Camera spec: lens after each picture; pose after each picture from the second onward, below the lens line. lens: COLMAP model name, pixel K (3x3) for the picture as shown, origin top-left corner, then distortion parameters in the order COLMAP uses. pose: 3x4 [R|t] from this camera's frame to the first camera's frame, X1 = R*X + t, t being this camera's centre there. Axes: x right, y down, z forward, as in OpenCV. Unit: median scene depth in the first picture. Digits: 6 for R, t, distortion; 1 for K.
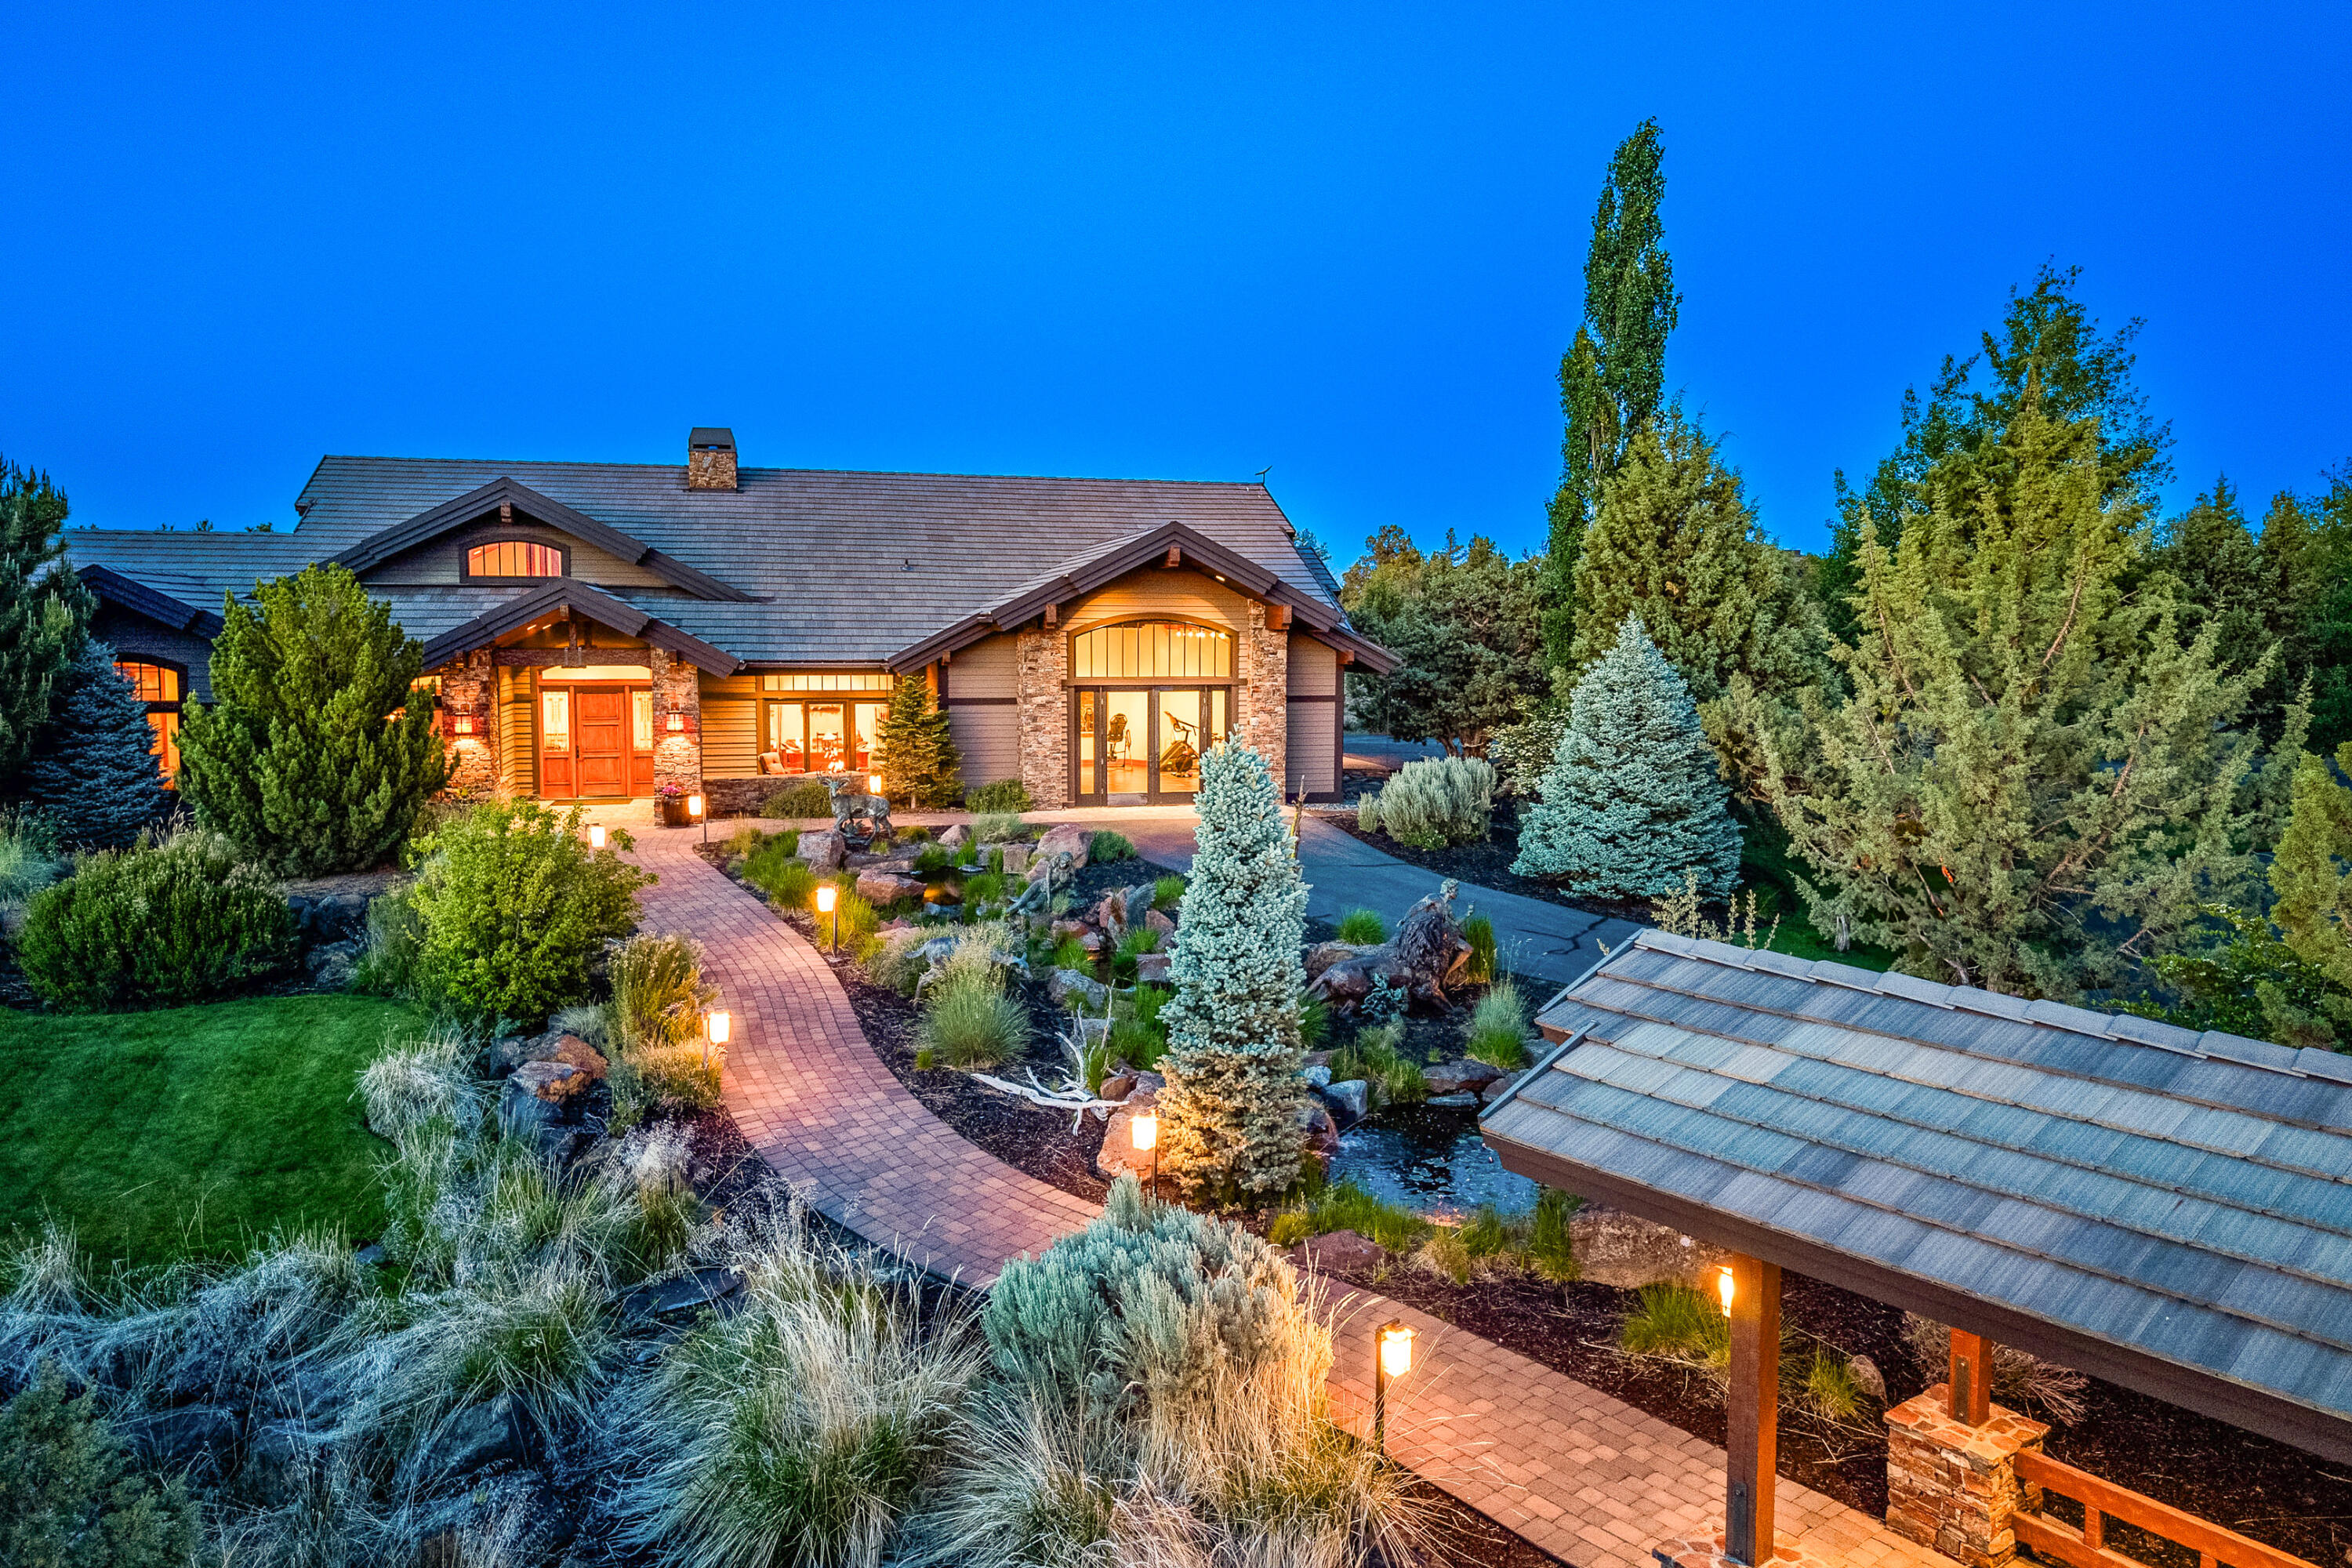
lens RADIAL K [[1769.9, 0, 1120.4], [0, 1769.9, 733.7], [0, 0, 1]] dist [0.122275, -0.298406]
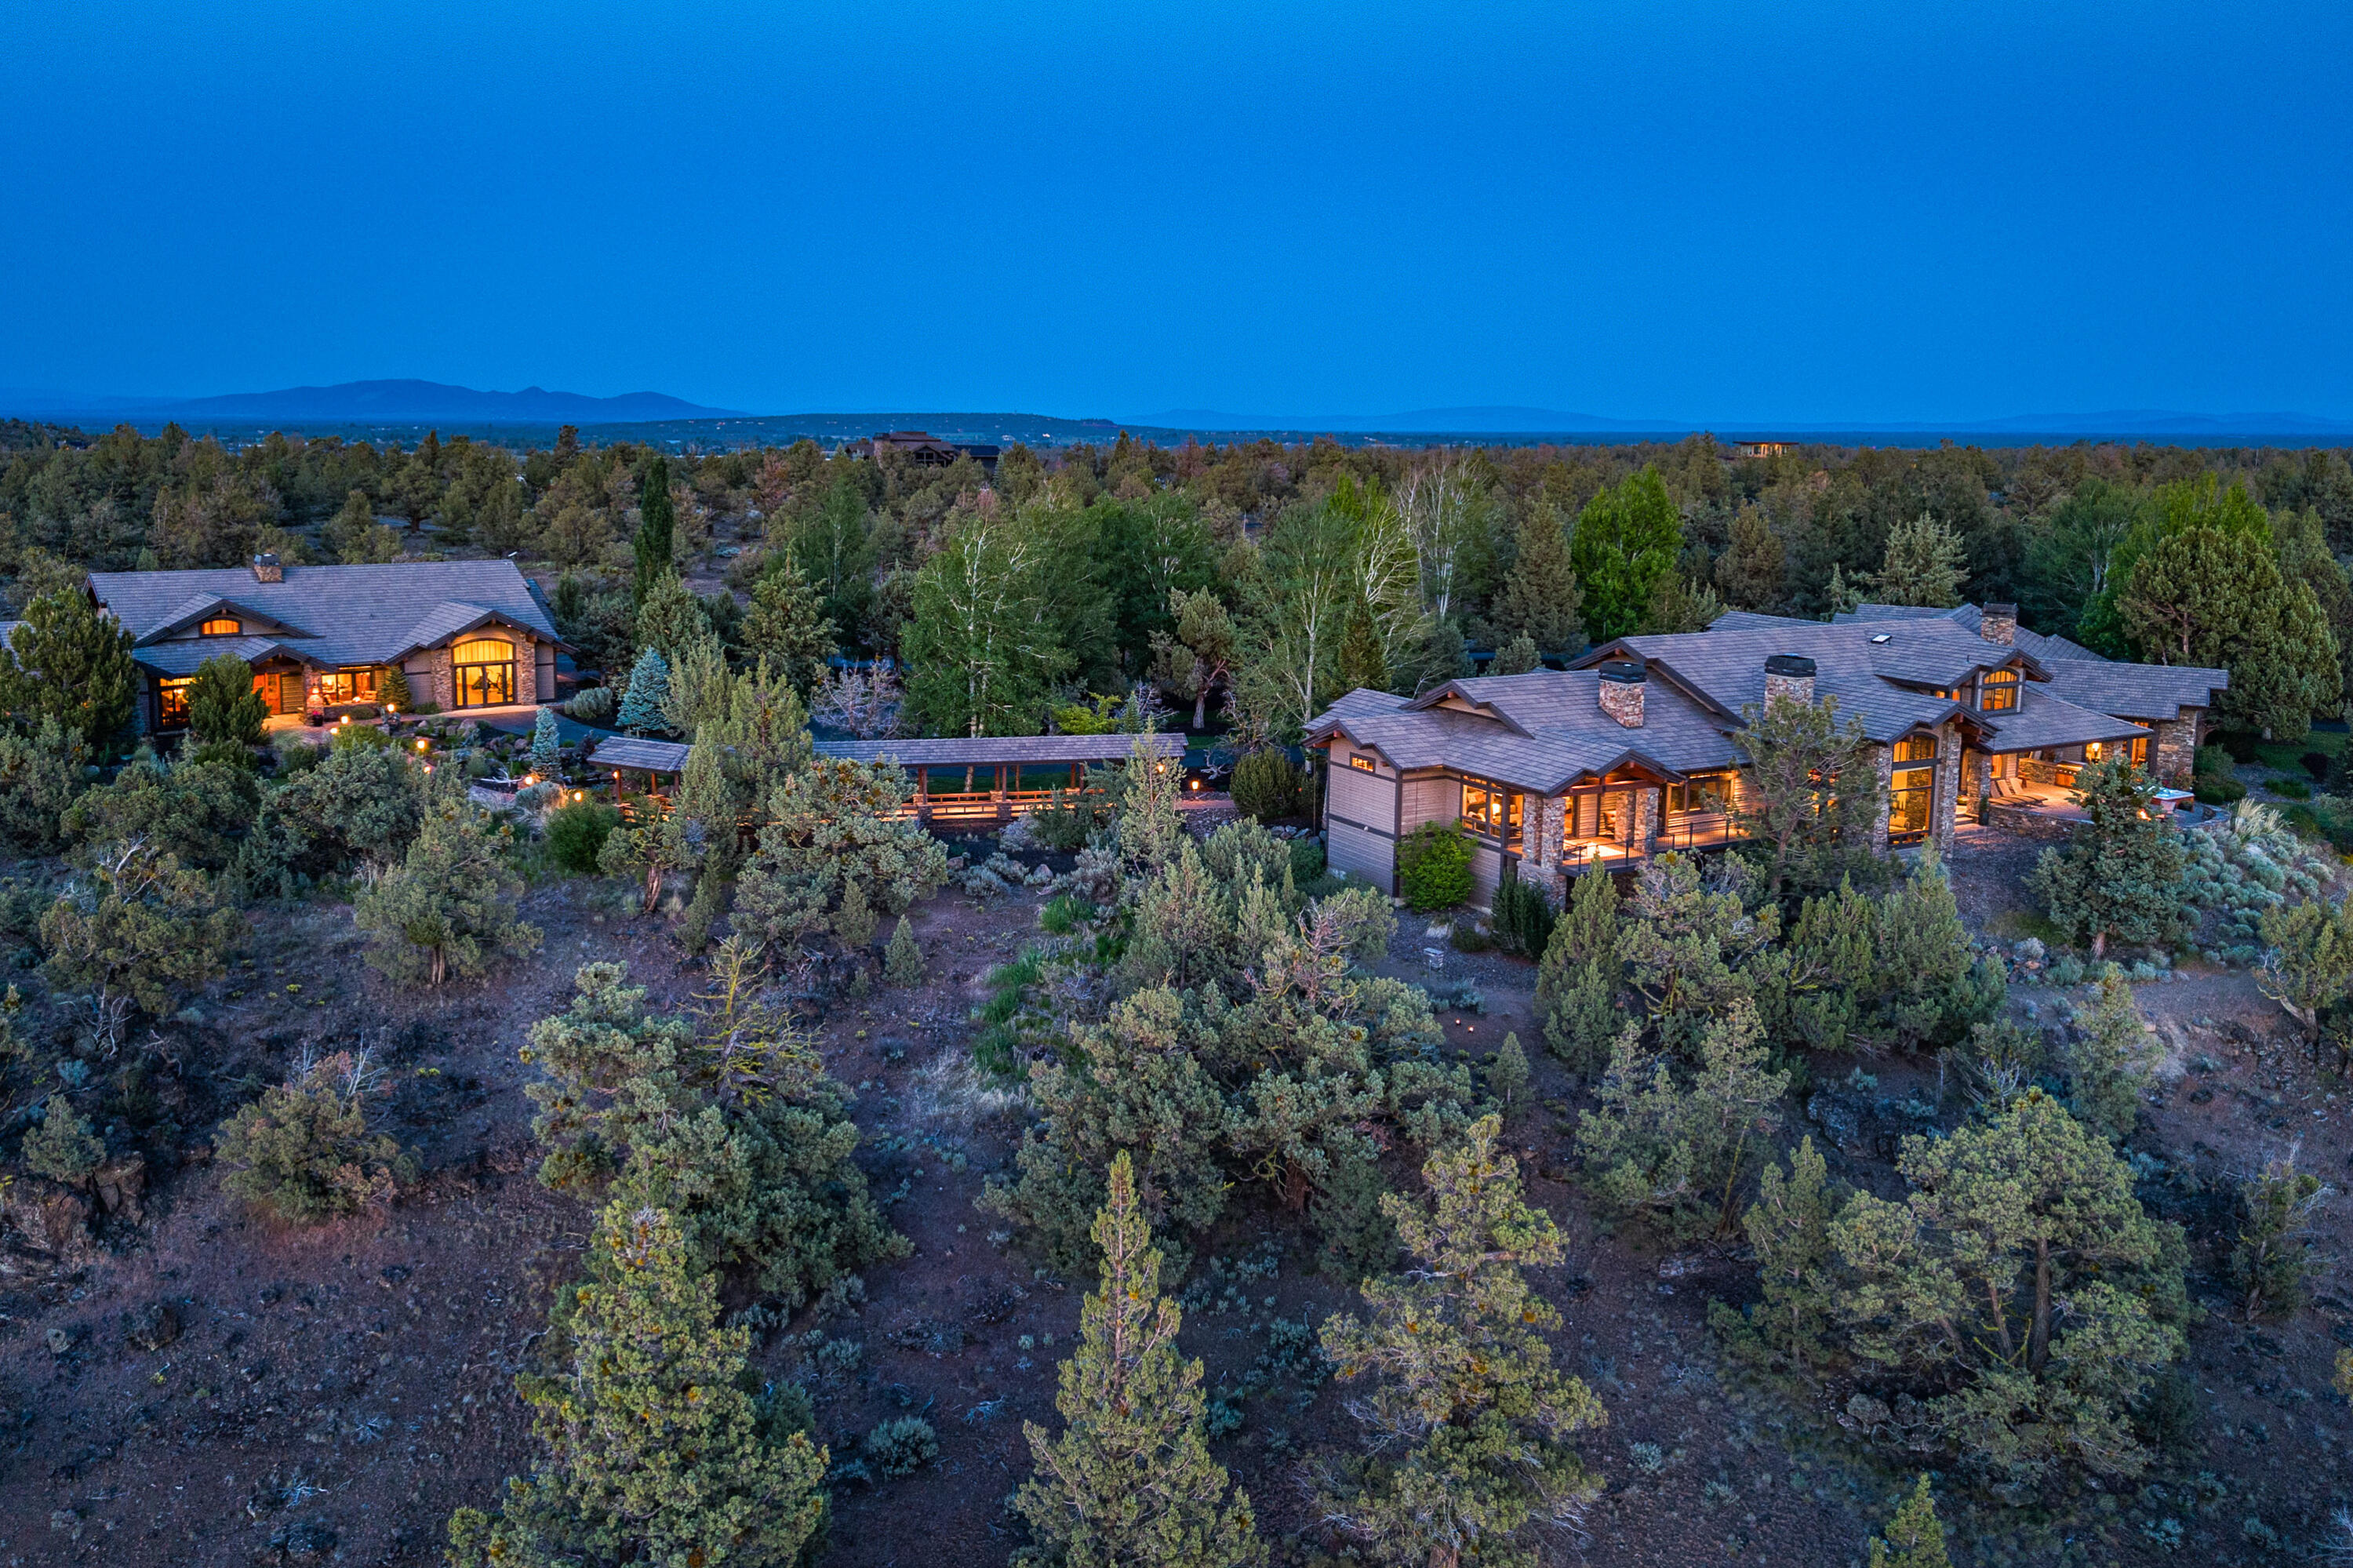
lens RADIAL K [[1770.7, 0, 1120.9], [0, 1770.7, 733.6], [0, 0, 1]] dist [0.122275, -0.298406]
pose [[0.903518, -0.060654, 0.424235, -0.280435], [0.021798, 0.995157, 0.095856, -0.169255], [-0.427995, -0.077360, 0.900464, -1.979039]]
